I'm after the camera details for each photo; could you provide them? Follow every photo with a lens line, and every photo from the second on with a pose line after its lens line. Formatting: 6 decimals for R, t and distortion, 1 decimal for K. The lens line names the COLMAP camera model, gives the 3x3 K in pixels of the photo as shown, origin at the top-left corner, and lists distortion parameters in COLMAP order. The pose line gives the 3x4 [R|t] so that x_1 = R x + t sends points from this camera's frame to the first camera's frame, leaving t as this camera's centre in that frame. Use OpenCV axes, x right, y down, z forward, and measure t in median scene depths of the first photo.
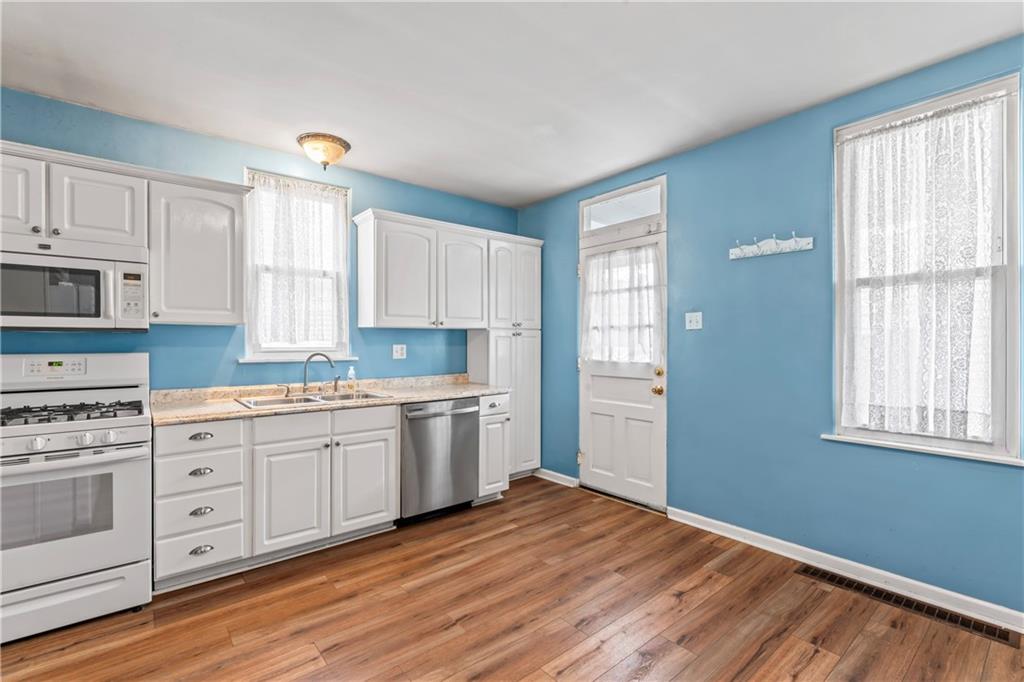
lens RADIAL K [[458.1, 0, 510.0], [0, 458.1, 343.3], [0, 0, 1]] dist [-0.000077, -0.000017]
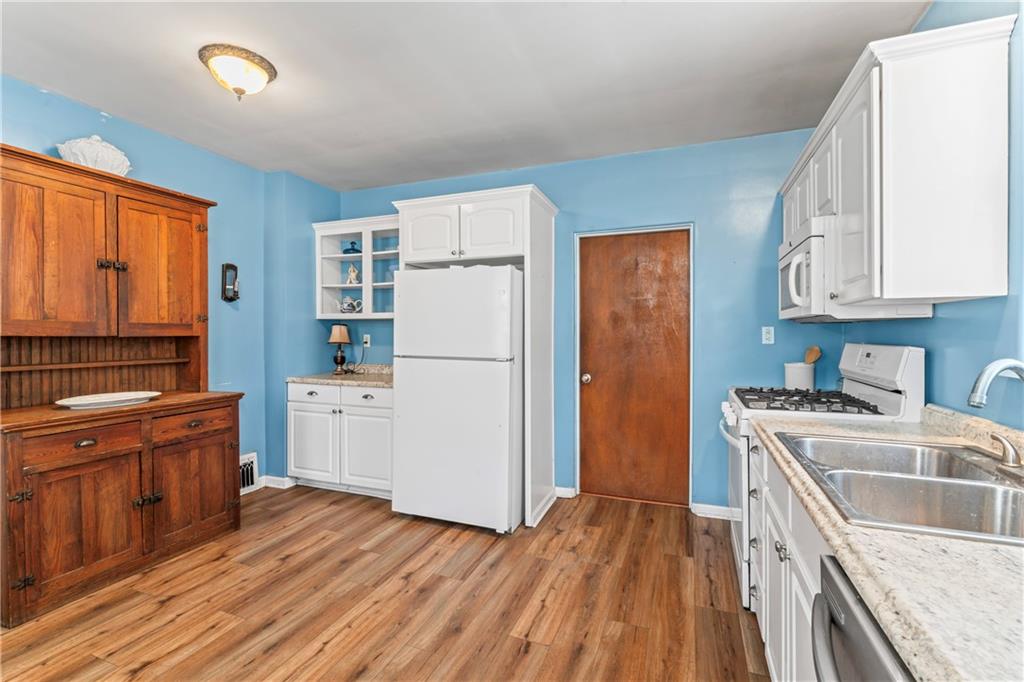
lens RADIAL K [[462.8, 0, 508.6], [0, 462.8, 332.5], [0, 0, 1]] dist [0.000311, 0.000168]
pose [[-0.873141, 0.001588, -0.487465, 0.077847], [0.001176, 0.999999, 0.001150, -0.002157], [0.487466, 0.000431, -0.873142, 1.199417]]
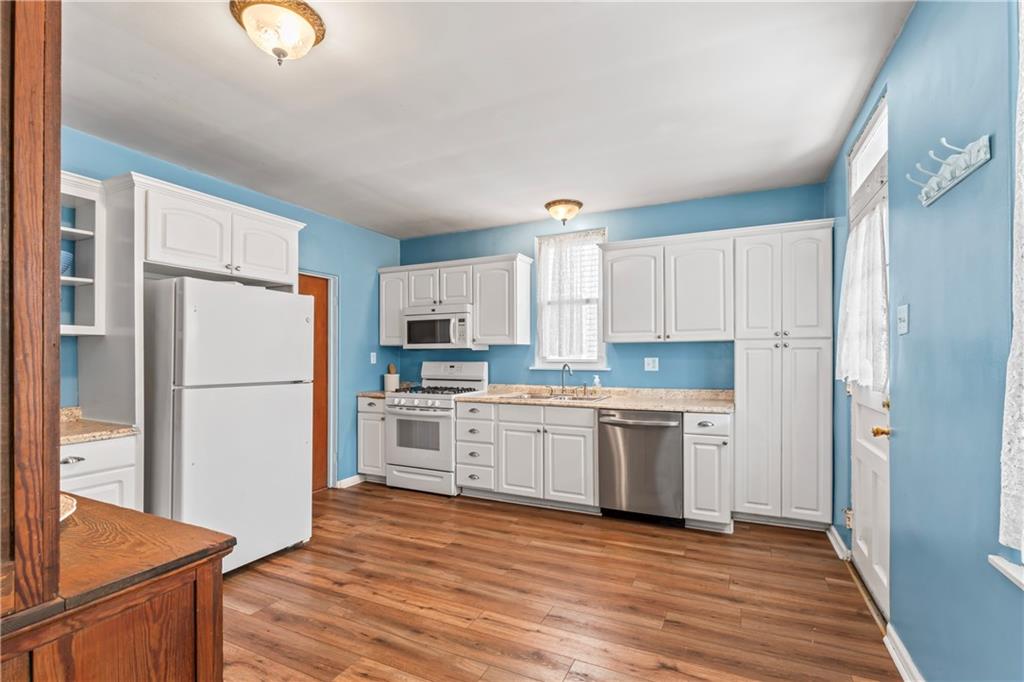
lens RADIAL K [[467.5, 0, 512.9], [0, 467.5, 352.6], [0, 0, 1]] dist [-0.000746, -0.000116]
pose [[0.423931, -0.005972, -0.905675, 0.783866], [0.000171, 0.999979, -0.006514, -0.002528], [0.905695, 0.002607, 0.423923, 0.311958]]
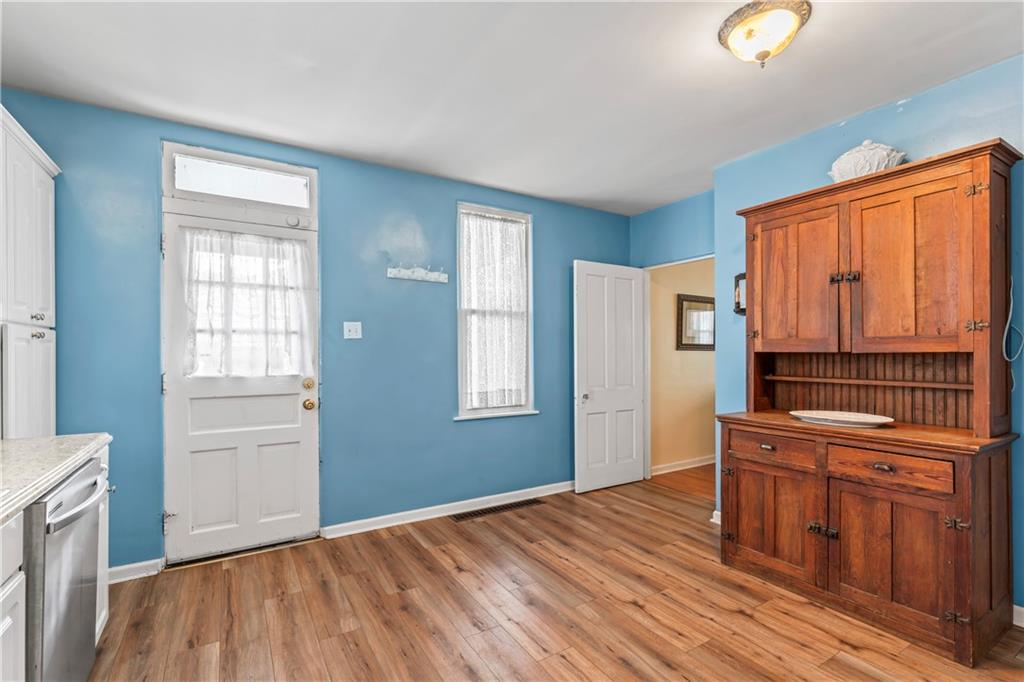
lens RADIAL K [[466.3, 0, 504.8], [0, 466.3, 353.1], [0, 0, 1]] dist [-0.001603, 0.000054]
pose [[0.145125, 0.001179, 0.989413, -0.605337], [0.004717, 0.999987, -0.001884, 0.005276], [-0.989402, 0.004941, 0.145118, 0.557159]]
